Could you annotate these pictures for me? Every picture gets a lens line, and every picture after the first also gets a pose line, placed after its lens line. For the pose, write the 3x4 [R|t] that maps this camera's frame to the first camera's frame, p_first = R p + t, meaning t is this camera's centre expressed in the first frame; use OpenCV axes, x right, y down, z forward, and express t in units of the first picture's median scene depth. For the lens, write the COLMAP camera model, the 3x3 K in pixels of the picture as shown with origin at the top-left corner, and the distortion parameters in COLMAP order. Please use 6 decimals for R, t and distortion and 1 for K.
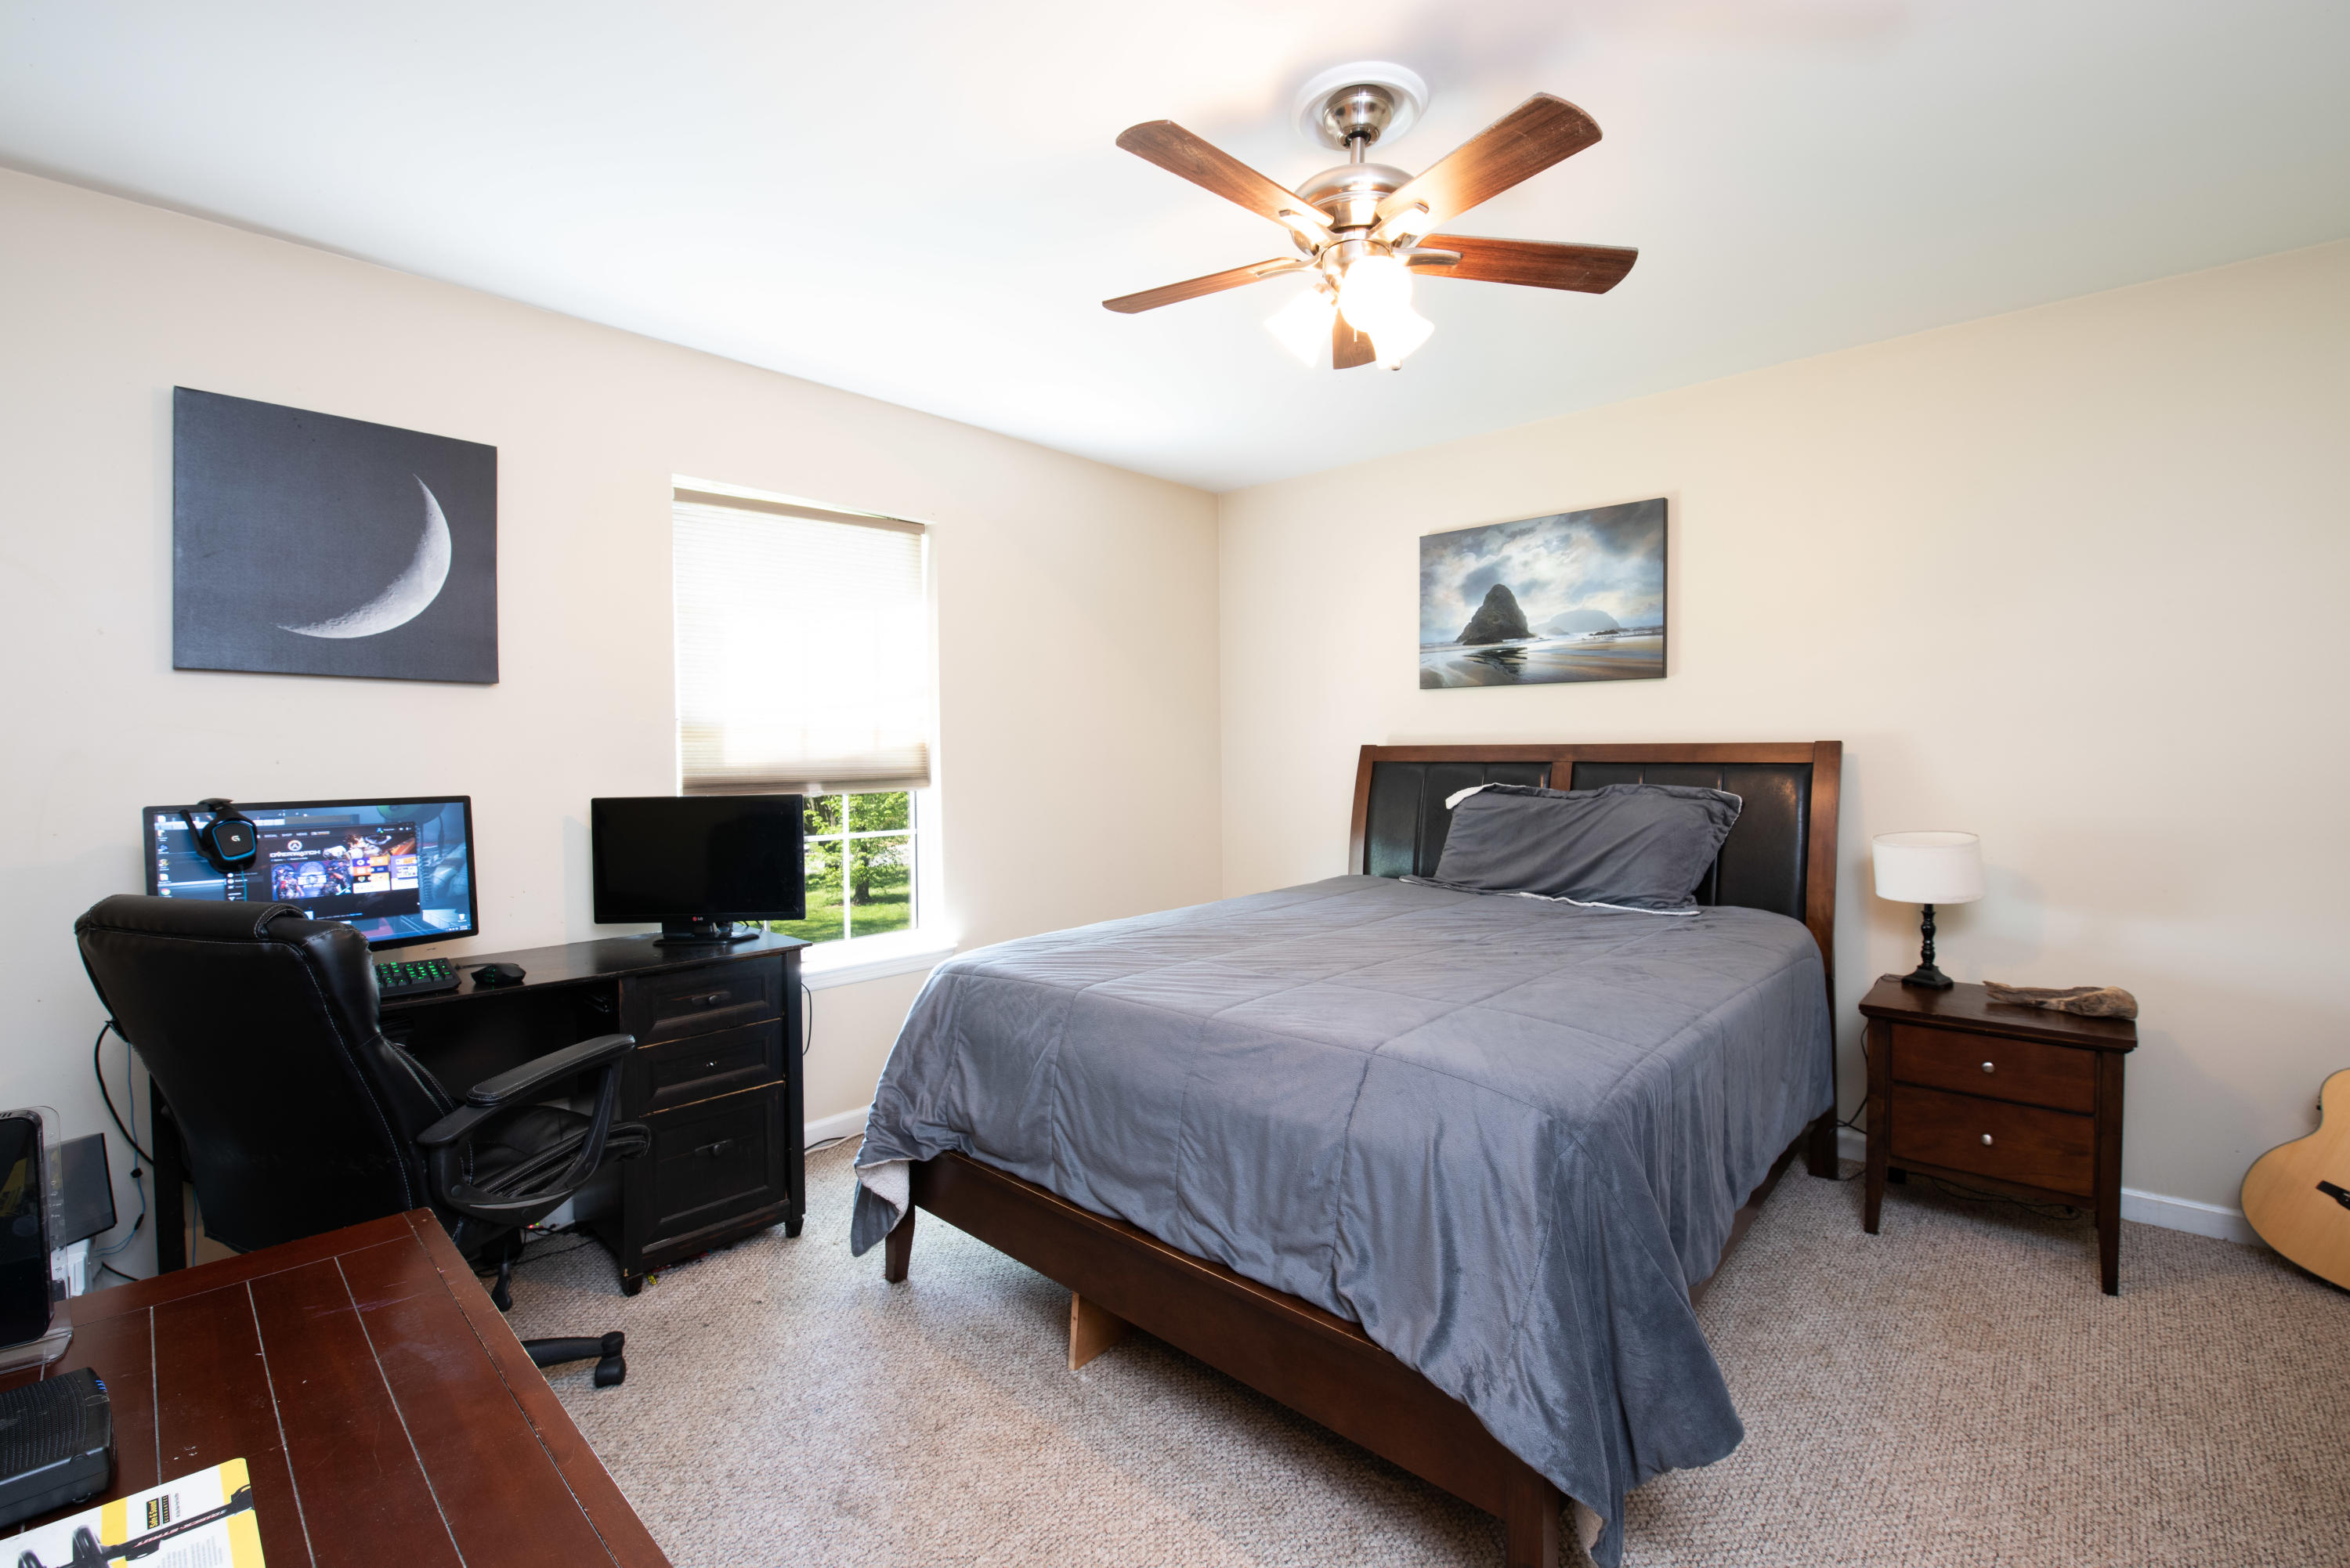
lens RADIAL K [[994.5, 0, 1175.0], [0, 994.5, 784.0], [0, 0, 1]] dist [-0.000030, -0.000034]
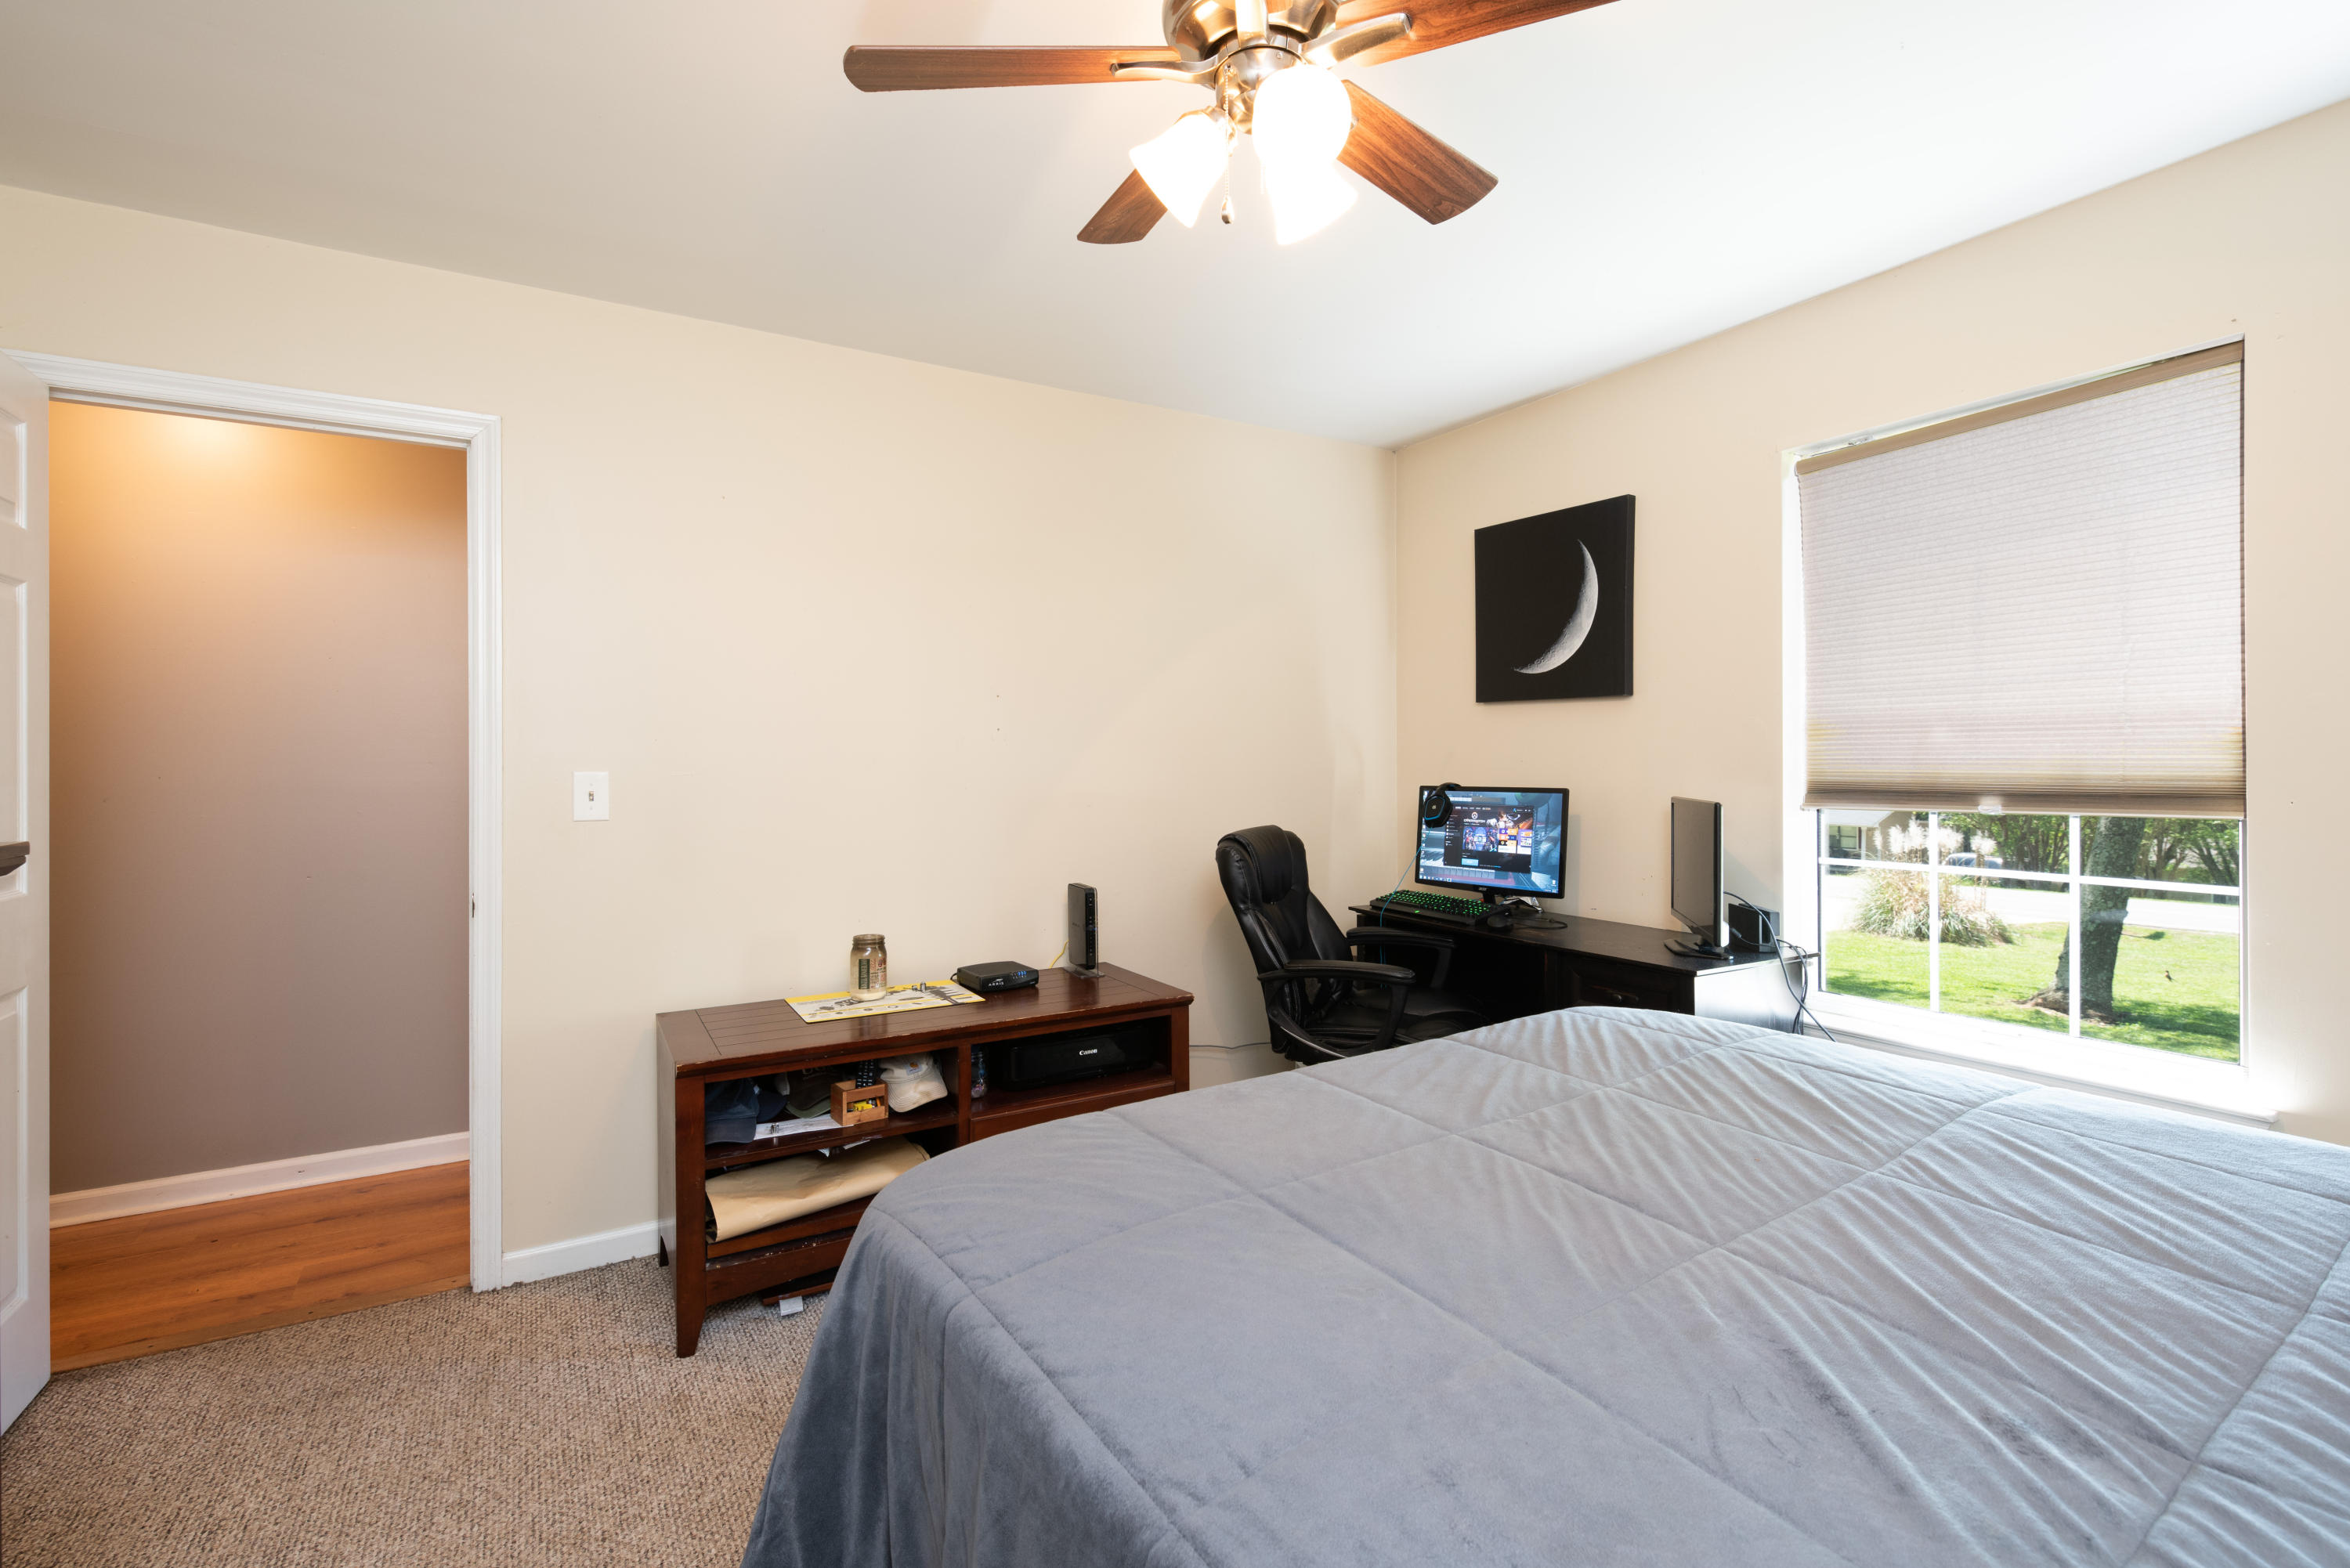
lens RADIAL K [[1066.5, 0, 1180.1], [0, 1066.5, 767.7], [0, 0, 1]] dist [-0.001055, -0.008792]
pose [[-0.274861, 0.013179, -0.961394, 0.760749], [-0.022460, 0.999545, 0.020123, -0.032320], [0.961222, 0.027124, -0.274440, 0.938126]]
